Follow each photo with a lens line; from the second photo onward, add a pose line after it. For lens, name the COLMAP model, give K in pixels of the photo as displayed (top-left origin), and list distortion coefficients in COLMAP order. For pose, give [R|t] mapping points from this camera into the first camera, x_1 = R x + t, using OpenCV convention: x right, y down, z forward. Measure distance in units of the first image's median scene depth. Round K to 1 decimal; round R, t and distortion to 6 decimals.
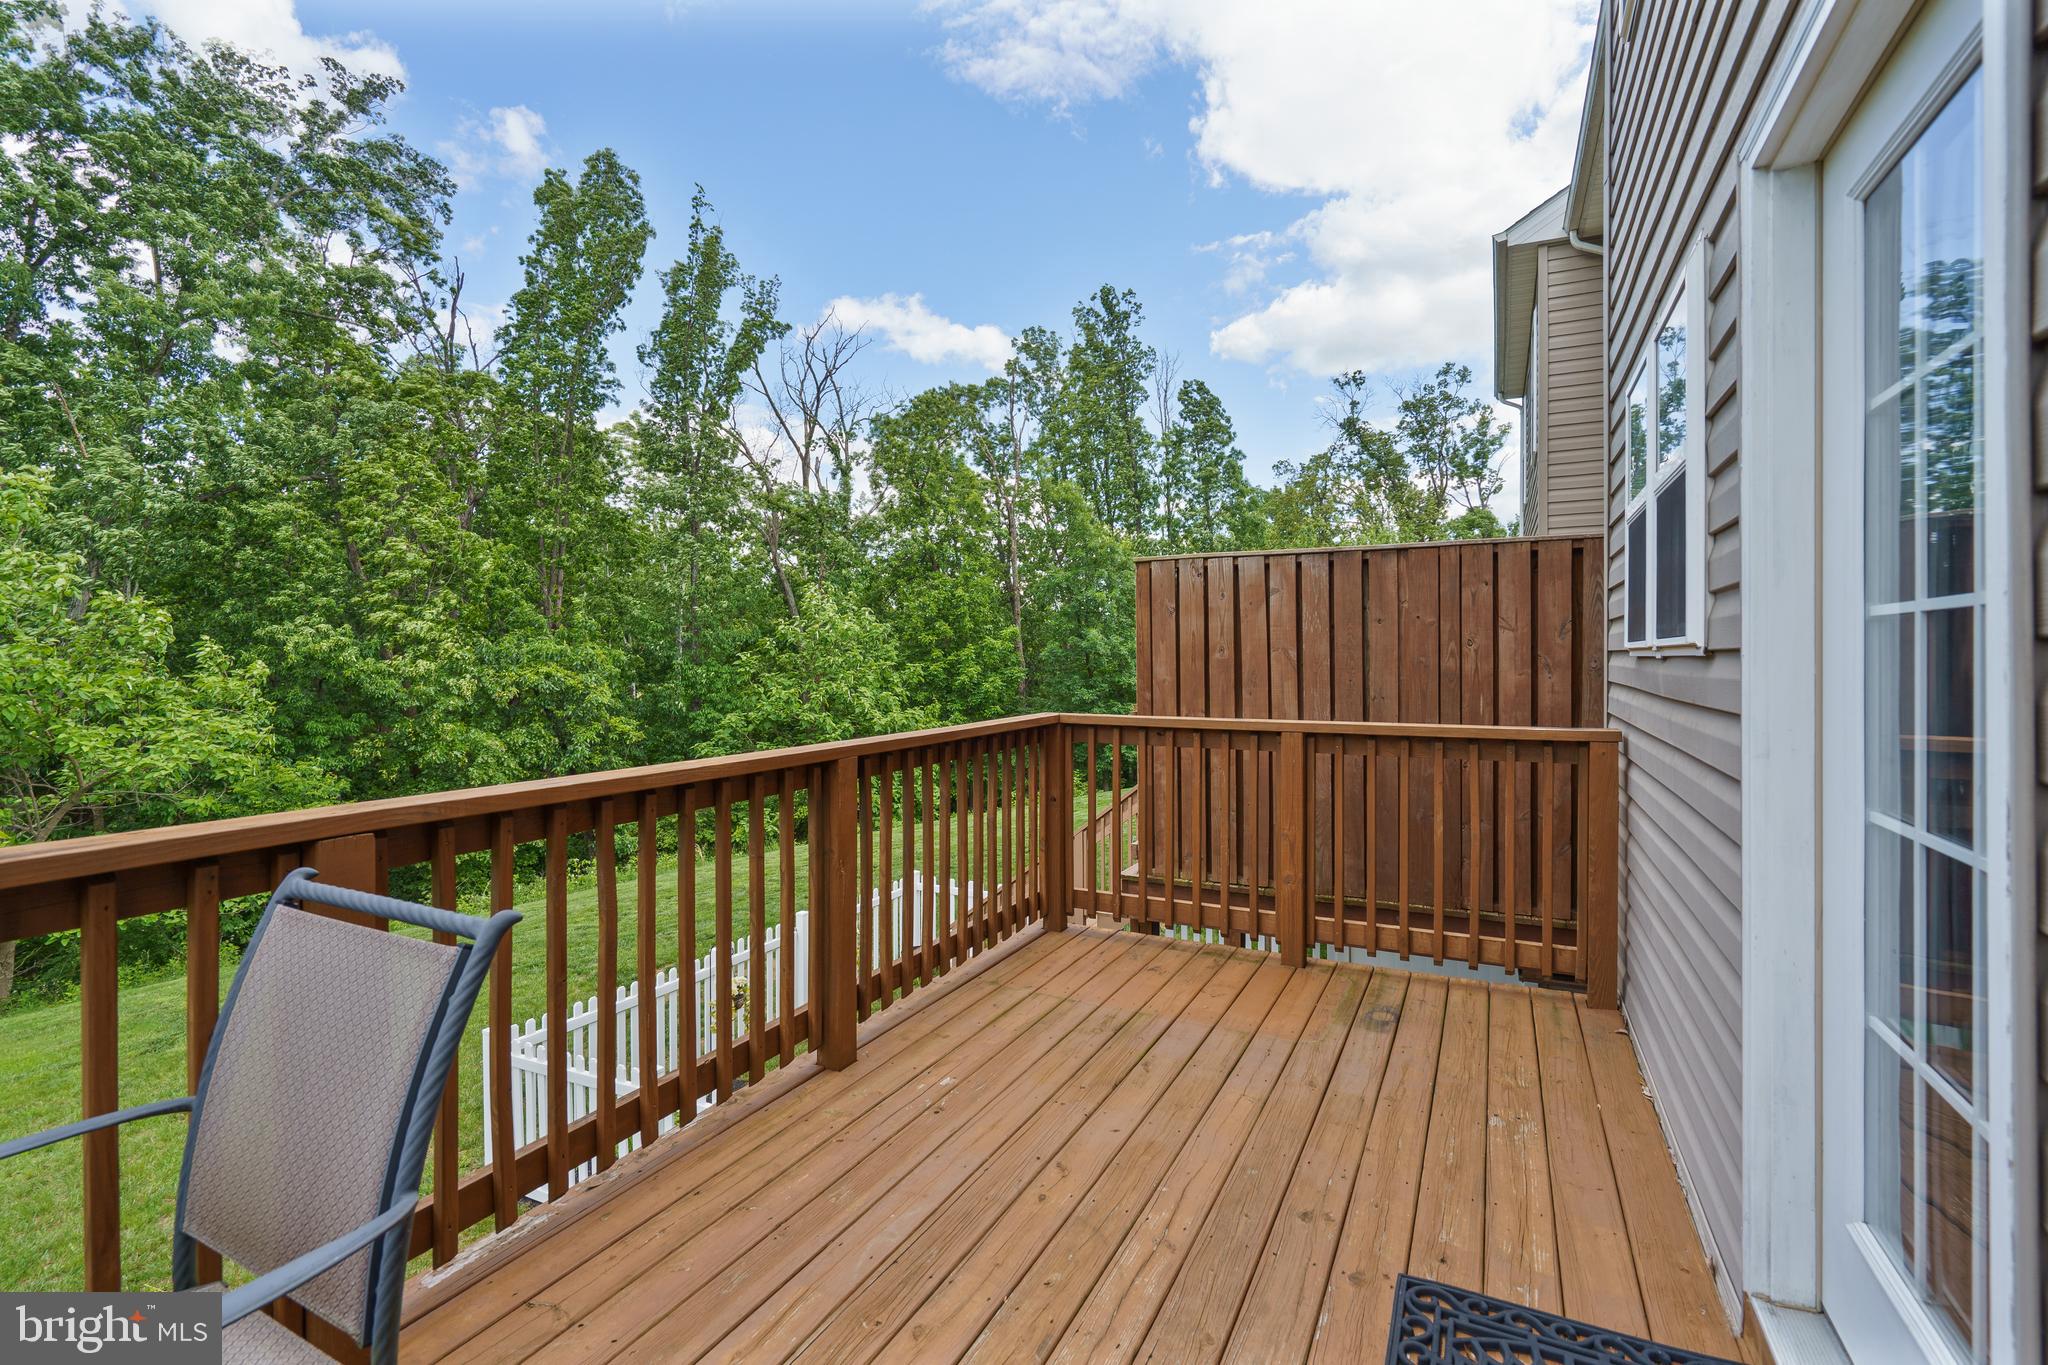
lens RADIAL K [[938.2, 0, 1024.0], [0, 938.2, 682.5], [0, 0, 1]] dist [-0.001613, -0.000705]
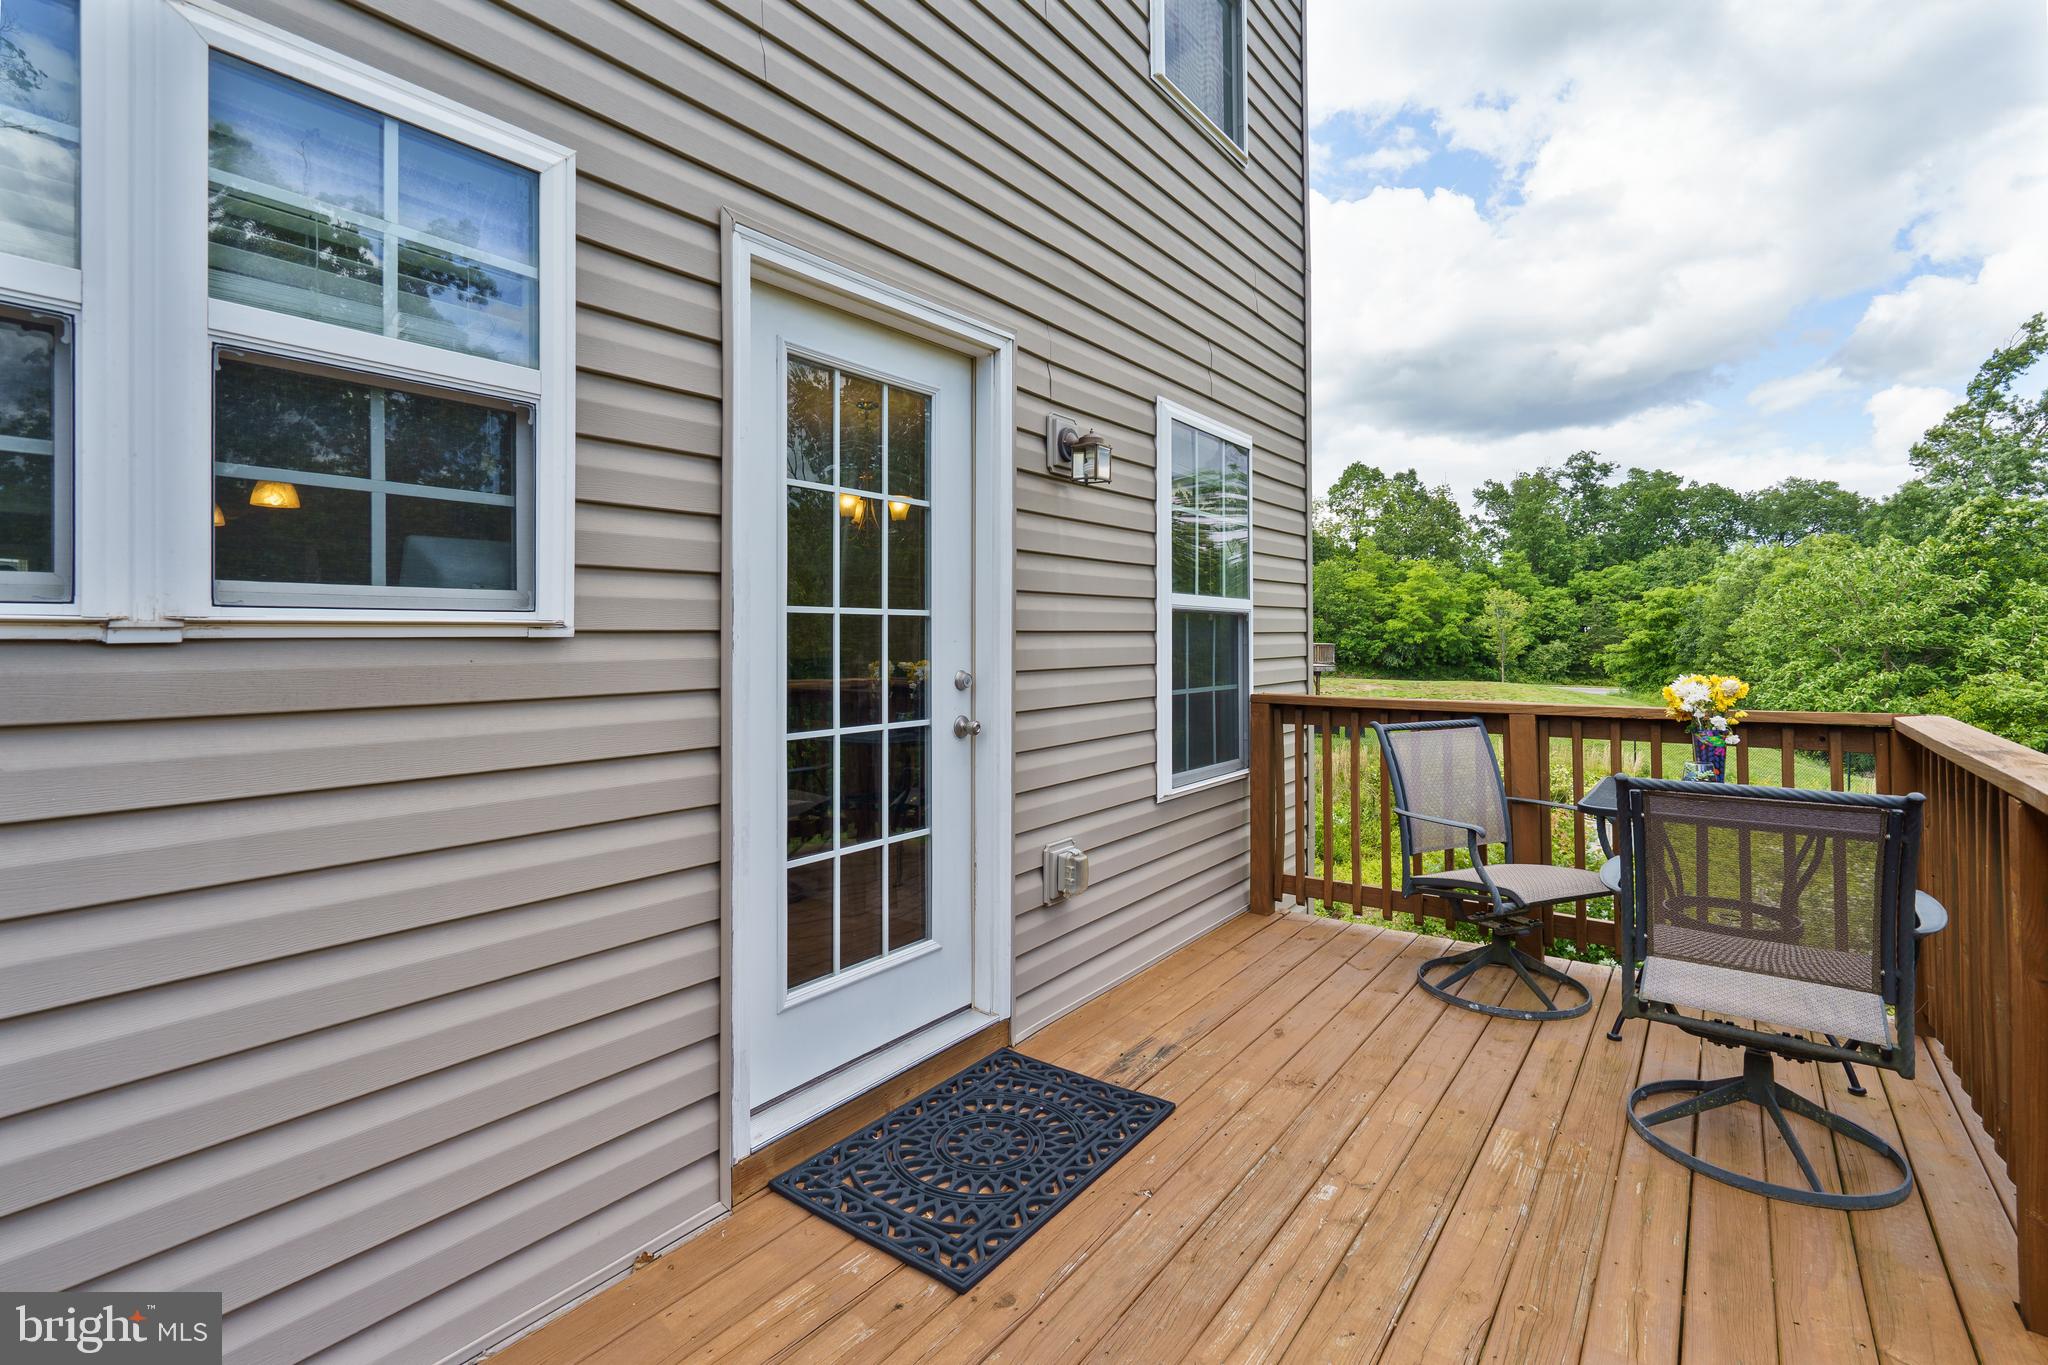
lens RADIAL K [[938.2, 0, 1024.0], [0, 938.2, 682.5], [0, 0, 1]] dist [-0.001613, -0.000705]
pose [[-0.985027, 0.001823, 0.172393, 0.177804], [0.003822, 0.999929, 0.011264, 0.006761], [-0.172360, 0.011754, -0.984964, 1.941833]]
